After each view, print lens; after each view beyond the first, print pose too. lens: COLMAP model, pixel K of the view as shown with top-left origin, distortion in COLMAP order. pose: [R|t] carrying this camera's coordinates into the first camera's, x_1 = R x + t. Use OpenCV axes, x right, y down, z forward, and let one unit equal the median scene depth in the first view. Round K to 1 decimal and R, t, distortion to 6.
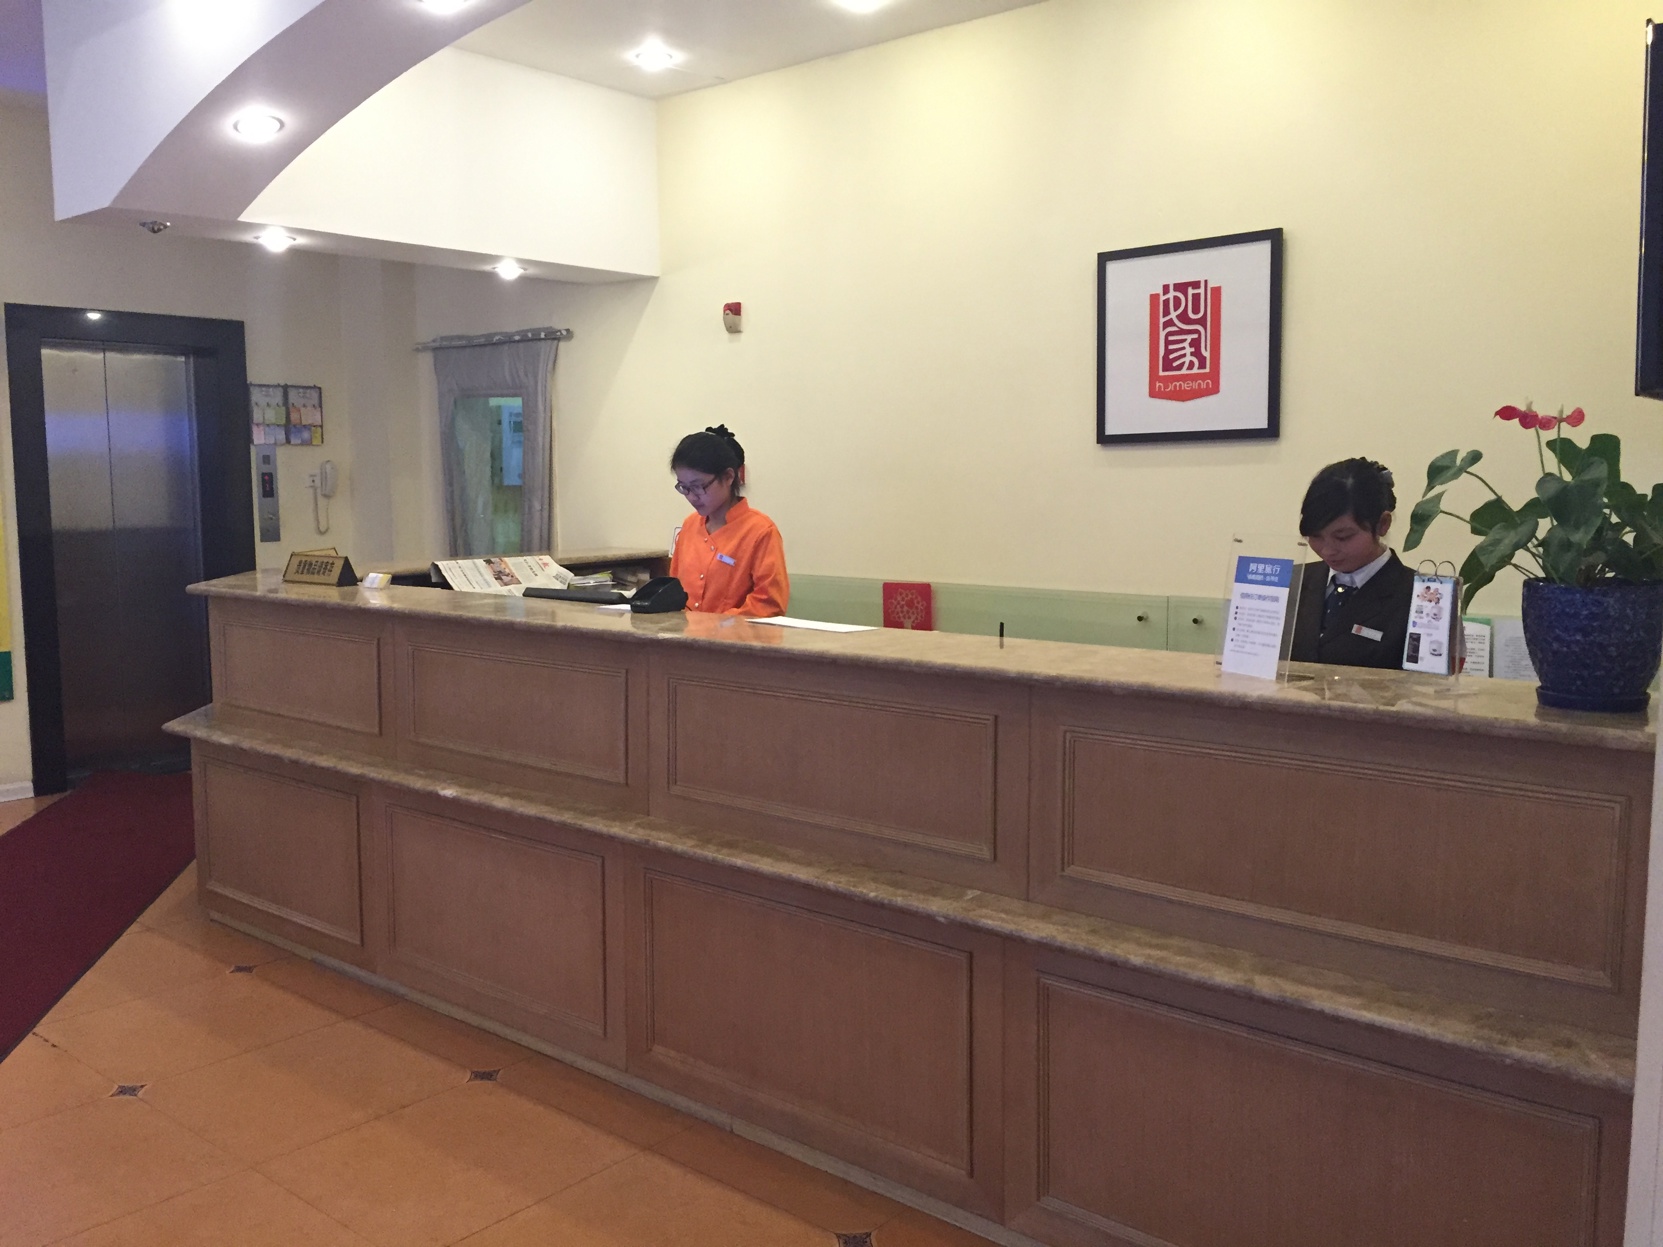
lens RADIAL K [[1406.2, 0, 822.9], [0, 1406.2, 627.2], [0, 0, 1]] dist [0.007640, -0.002546]
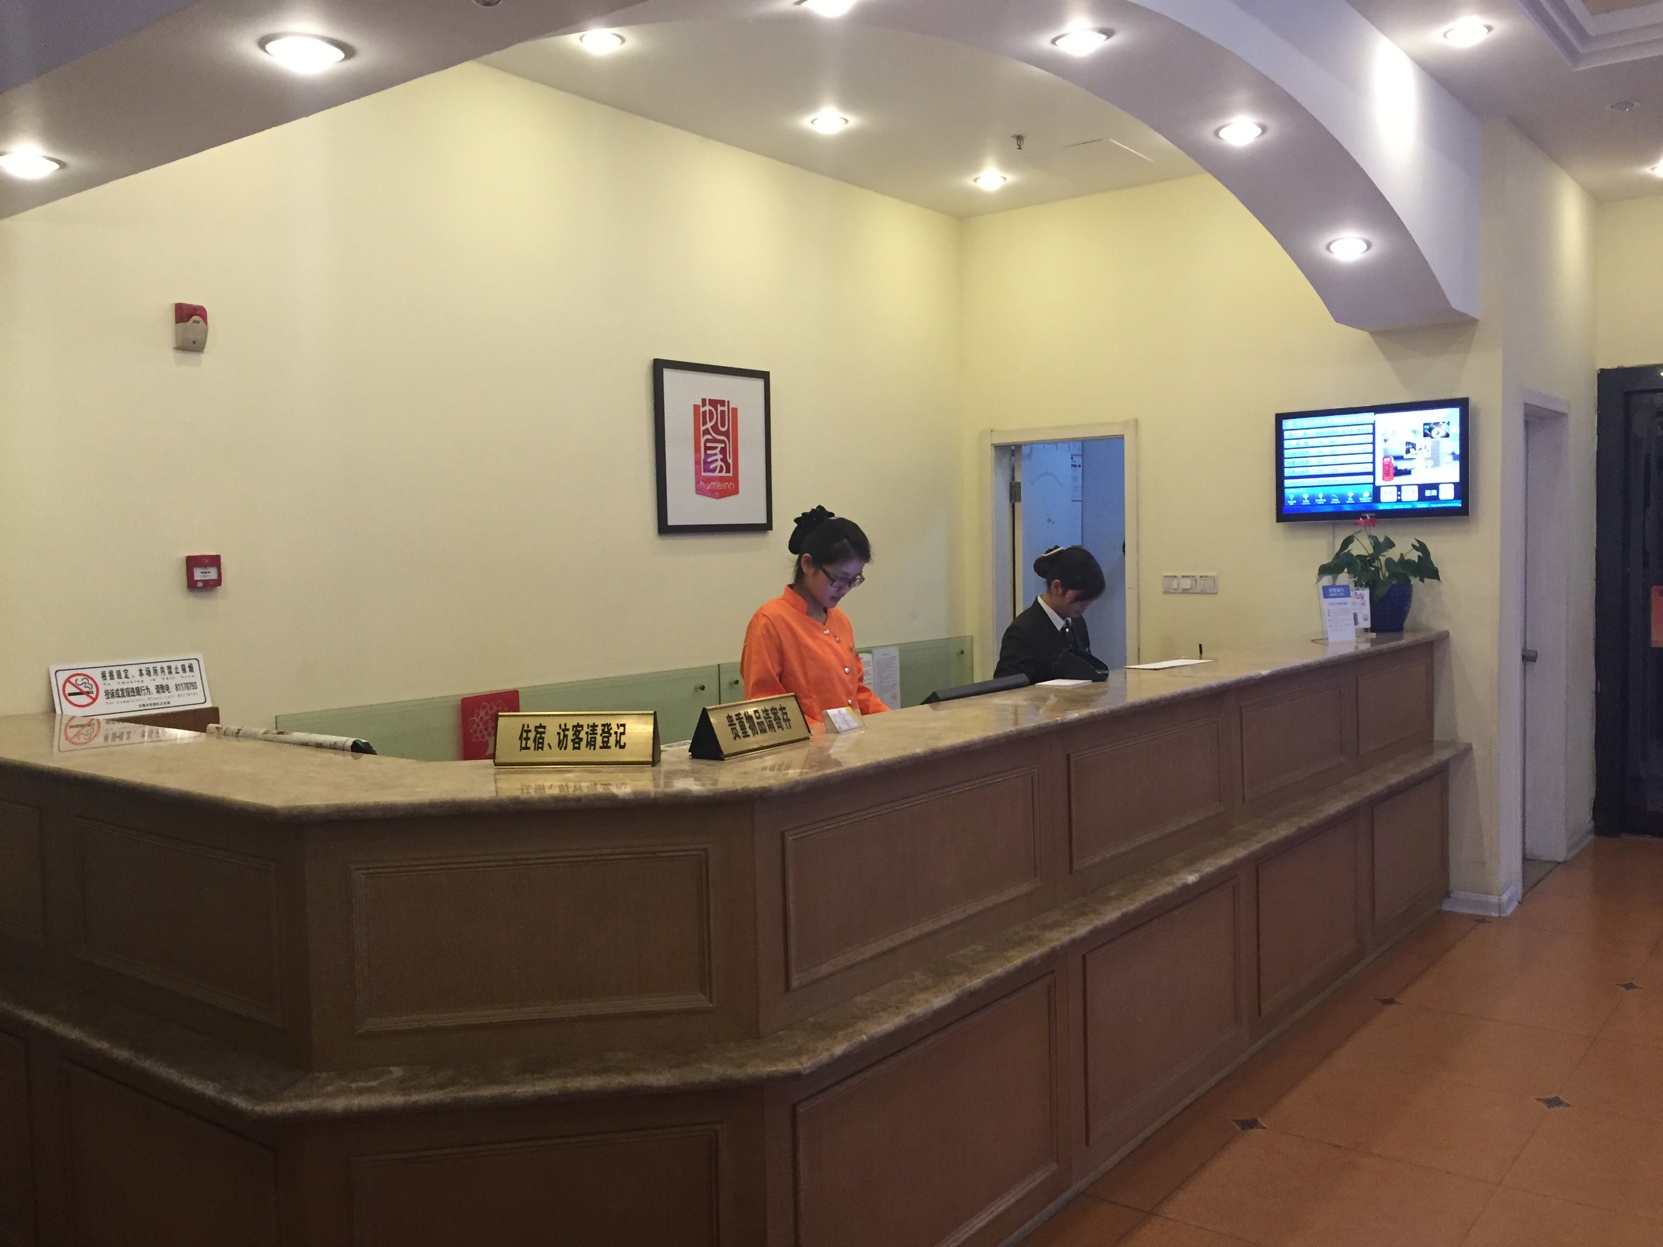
lens RADIAL K [[1406.2, 0, 822.5], [0, 1406.2, 619.8], [0, 0, 1]] dist [0.007640, -0.002546]
pose [[-0.040215, -0.026524, 0.998839, -0.928033], [0.145766, 0.988797, 0.032126, -0.085975], [-0.988501, 0.146889, -0.035898, 0.974557]]
